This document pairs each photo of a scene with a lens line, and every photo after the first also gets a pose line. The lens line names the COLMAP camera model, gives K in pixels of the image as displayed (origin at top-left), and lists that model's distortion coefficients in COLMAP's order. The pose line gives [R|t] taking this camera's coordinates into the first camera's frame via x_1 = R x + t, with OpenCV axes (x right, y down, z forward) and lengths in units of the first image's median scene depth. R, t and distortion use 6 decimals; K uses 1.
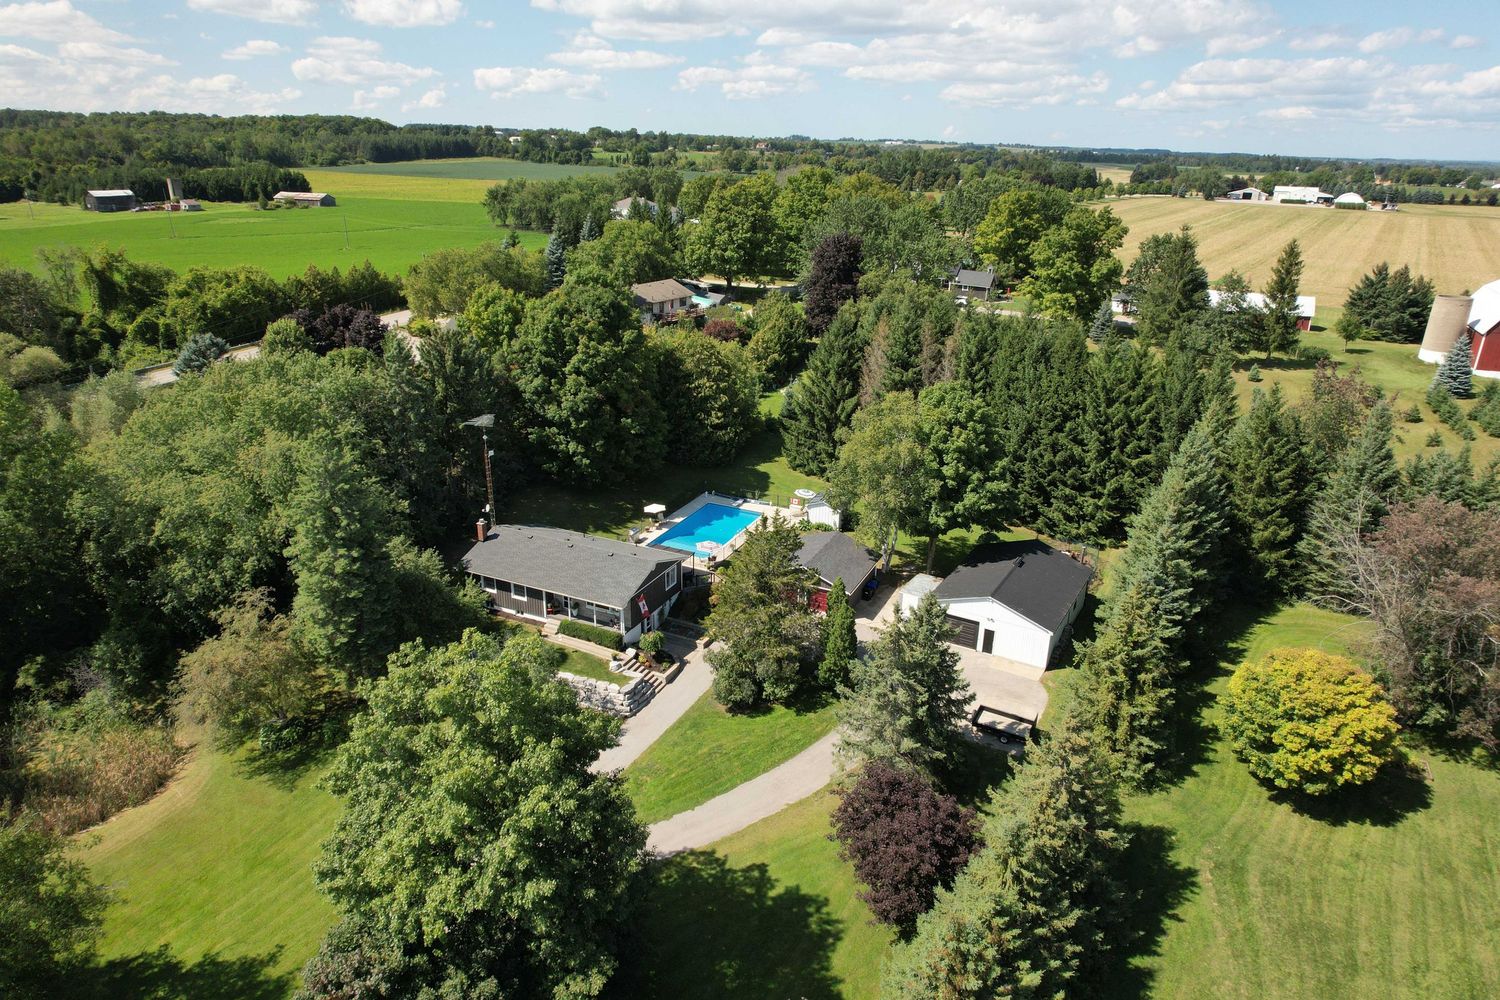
lens RADIAL K [[955.5, 0, 757.0], [0, 955.5, 503.4], [0, 0, 1]] dist [-0.077044, 0.067535]
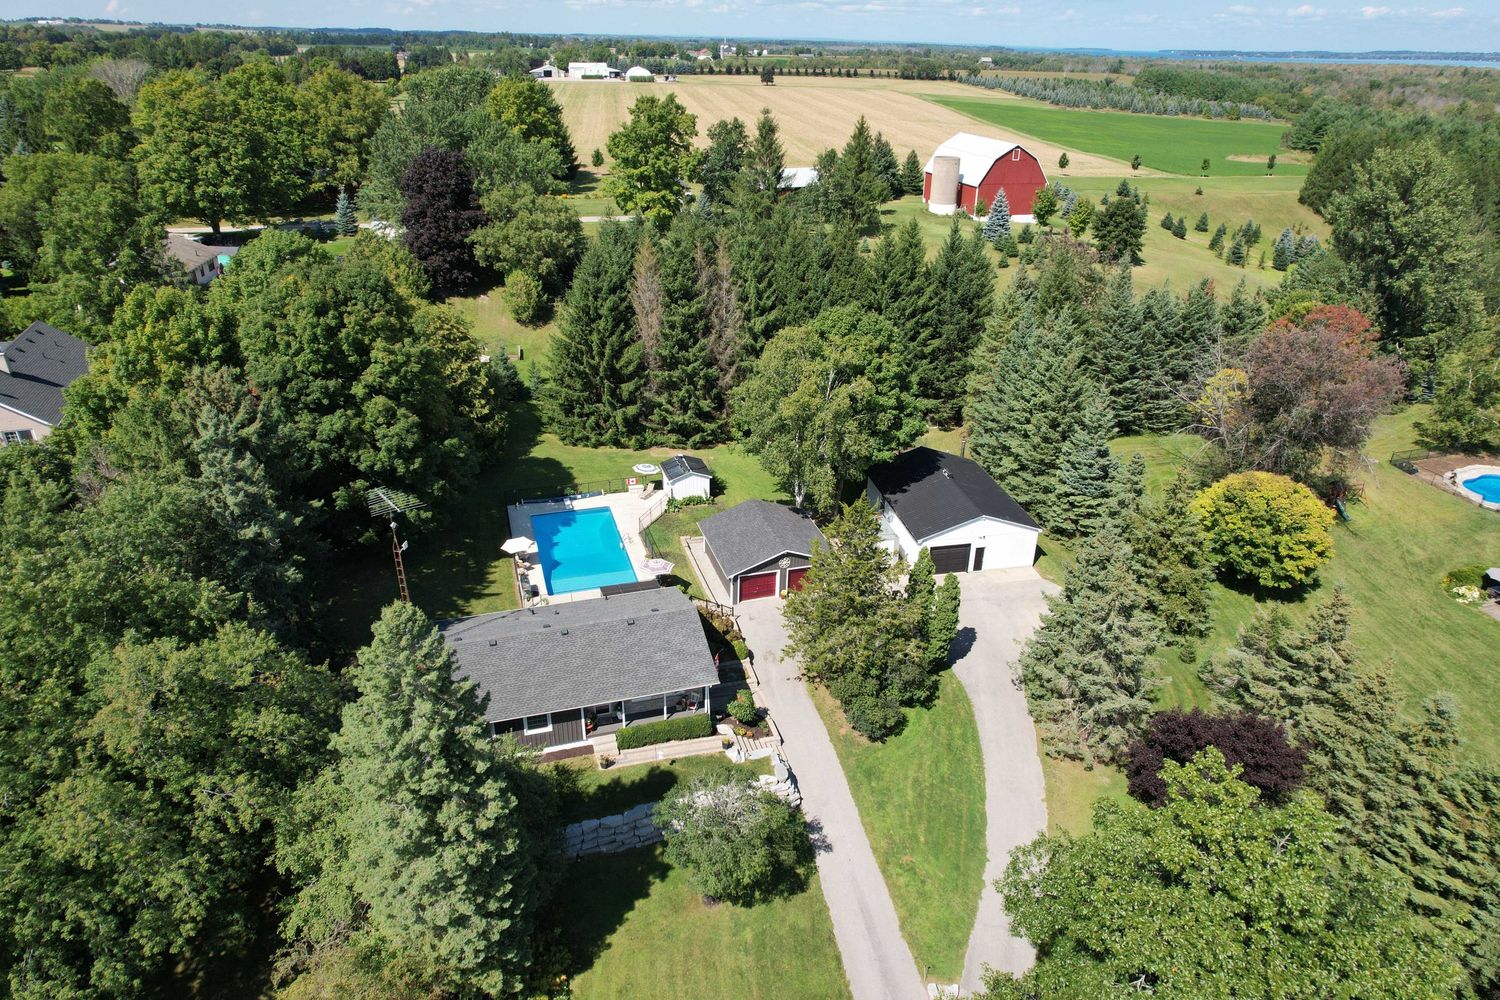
lens RADIAL K [[955.5, 0, 757.0], [0, 955.5, 503.4], [0, 0, 1]] dist [-0.077044, 0.067535]
pose [[0.742423, -0.303749, 0.597114, -0.385585], [0.236759, 0.952752, 0.190286, -0.117683], [-0.626701, 0.000099, 0.779260, 0.287876]]
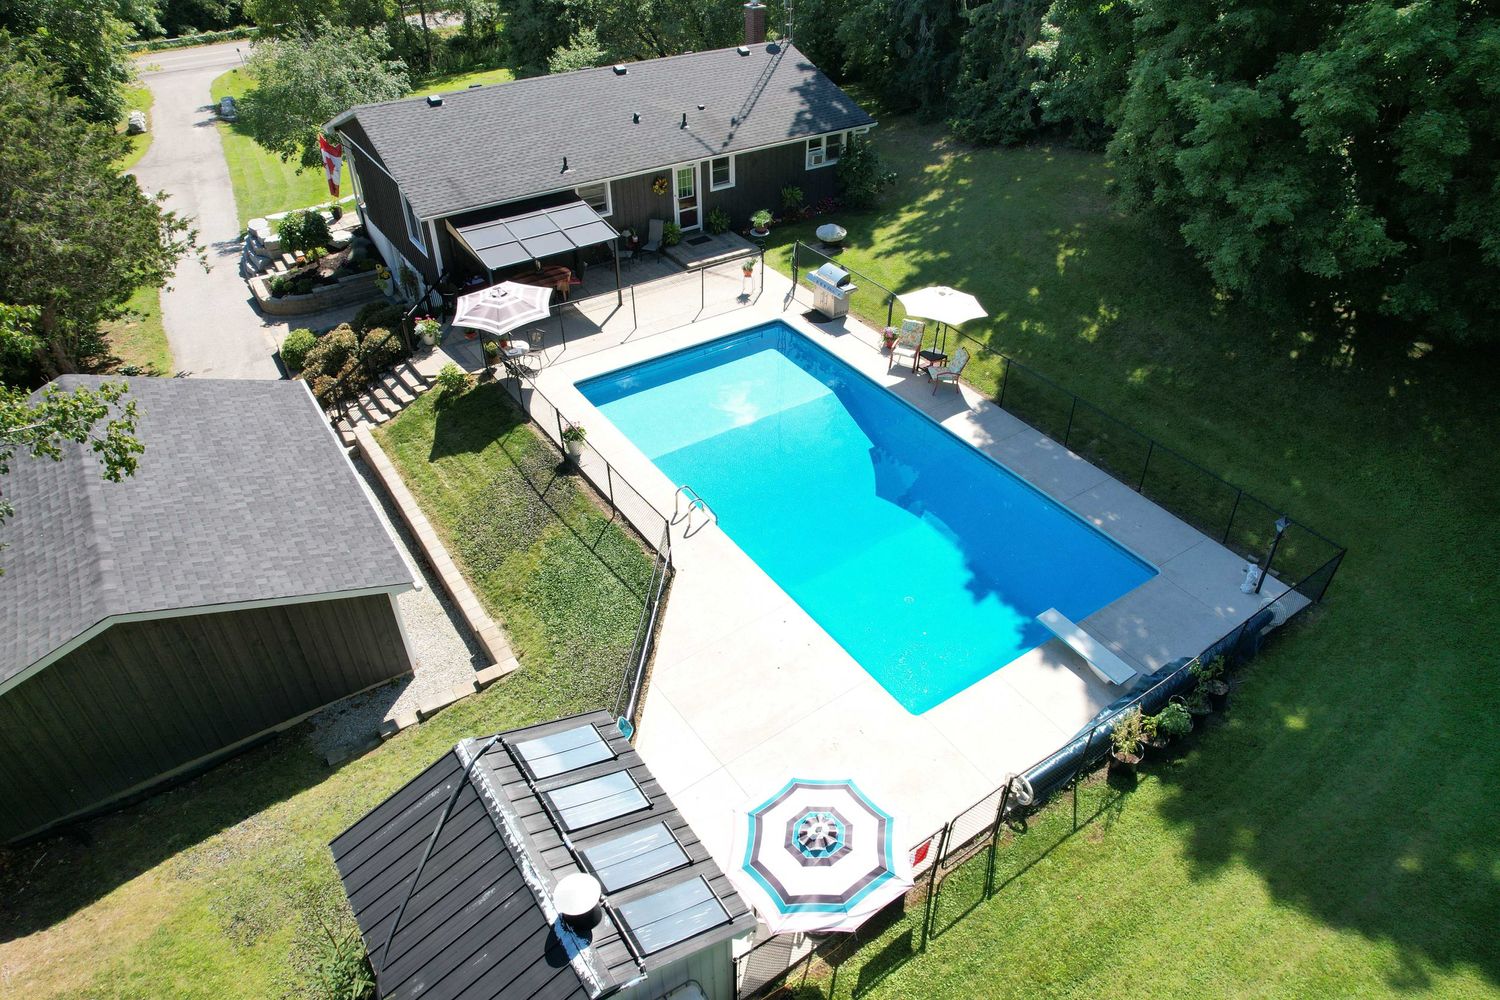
lens RADIAL K [[955.5, 0, 757.0], [0, 955.5, 503.4], [0, 0, 1]] dist [-0.077044, 0.067535]
pose [[-0.516874, 0.508474, -0.688691, 0.114156], [-0.314088, 0.635743, 0.705110, -0.118540], [0.796361, 0.580762, -0.168893, 0.988439]]
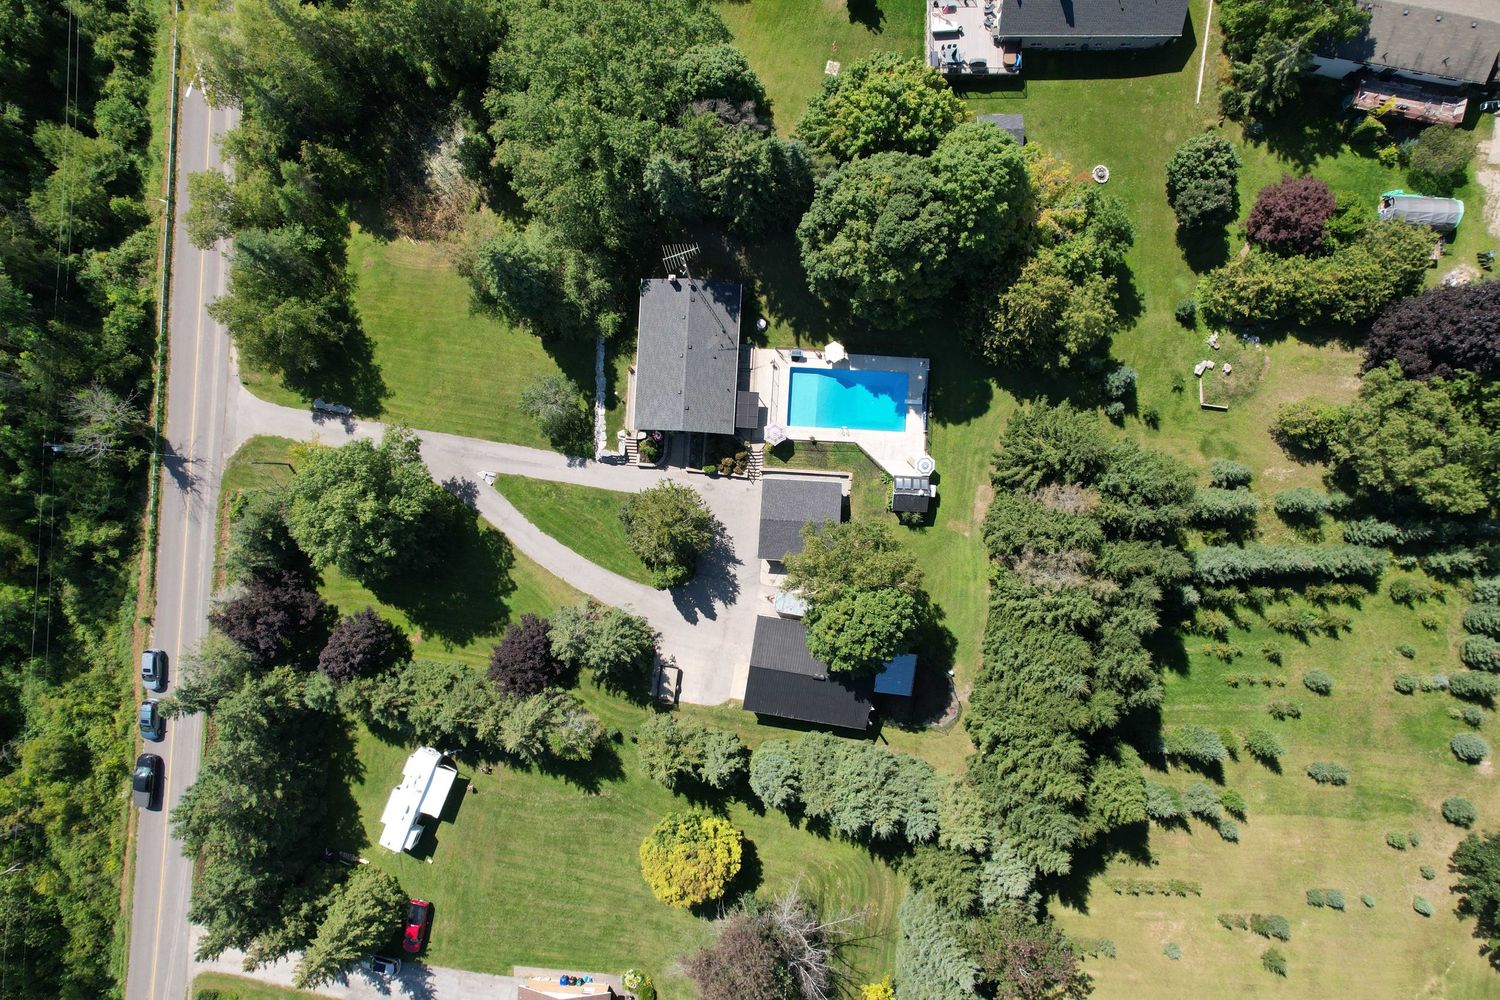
lens RADIAL K [[955.5, 0, 757.0], [0, 955.5, 503.4], [0, 0, 1]] dist [-0.077044, 0.067535]
pose [[0.365740, 0.930576, -0.016212, 0.038638], [-0.315079, 0.140187, 0.938655, -0.933824], [0.875762, -0.338195, 0.344477, 0.461087]]
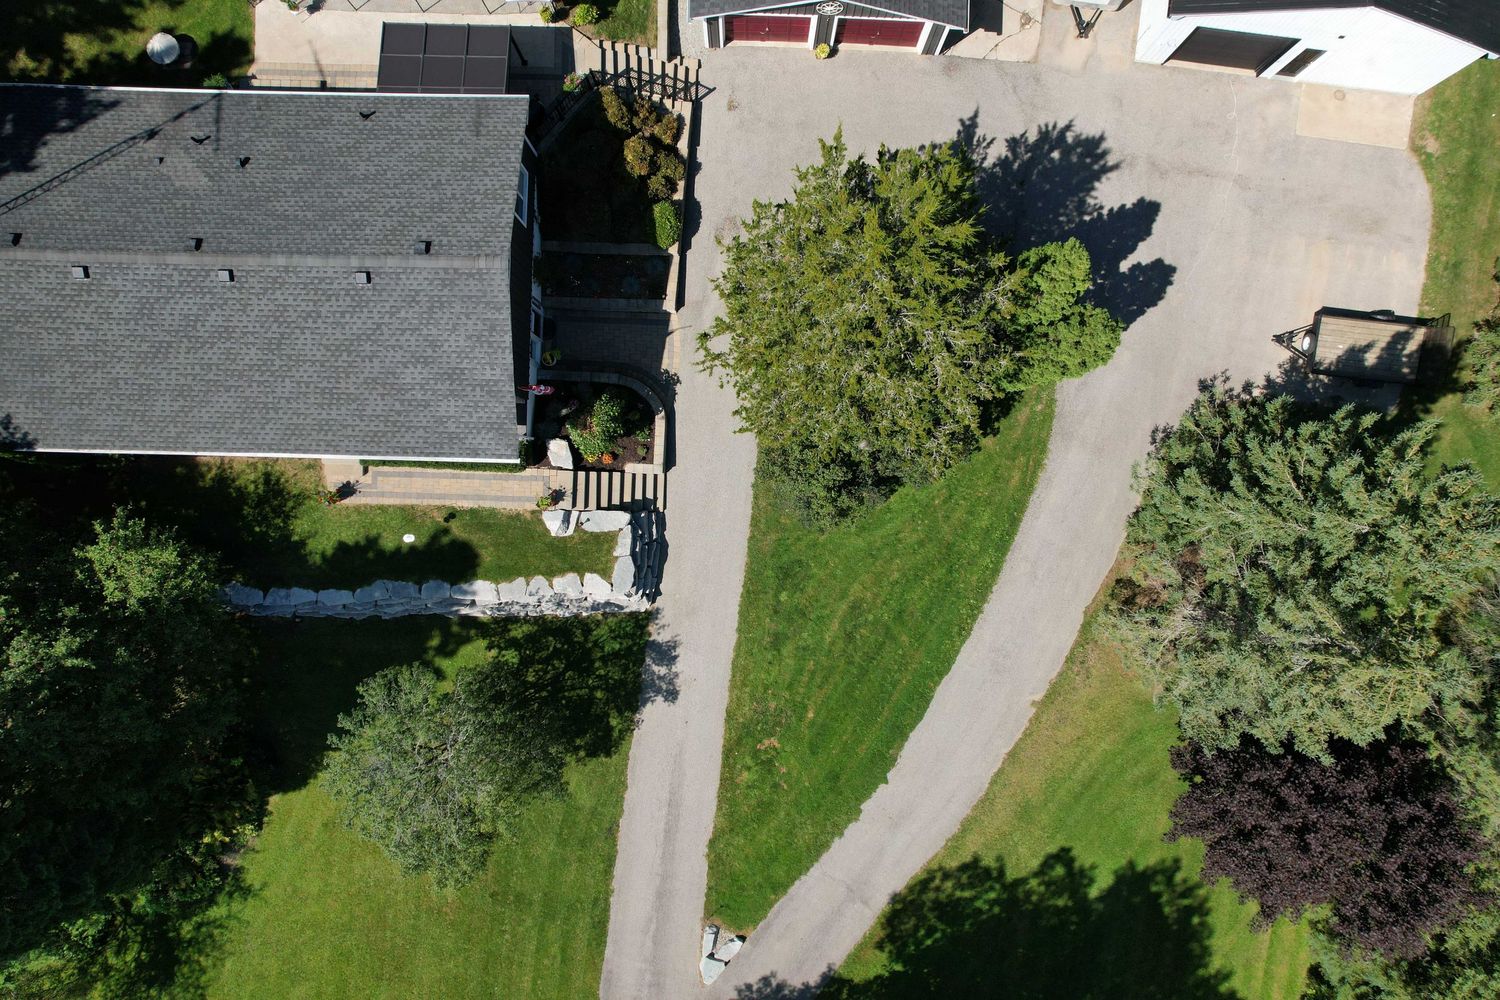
lens RADIAL K [[955.5, 0, 757.0], [0, 955.5, 503.4], [0, 0, 1]] dist [-0.077044, 0.067535]
pose [[0.918574, -0.394948, -0.015455, -0.039397], [0.154160, 0.321993, 0.934107, -0.168287], [-0.363947, -0.860428, 0.356659, 0.592915]]
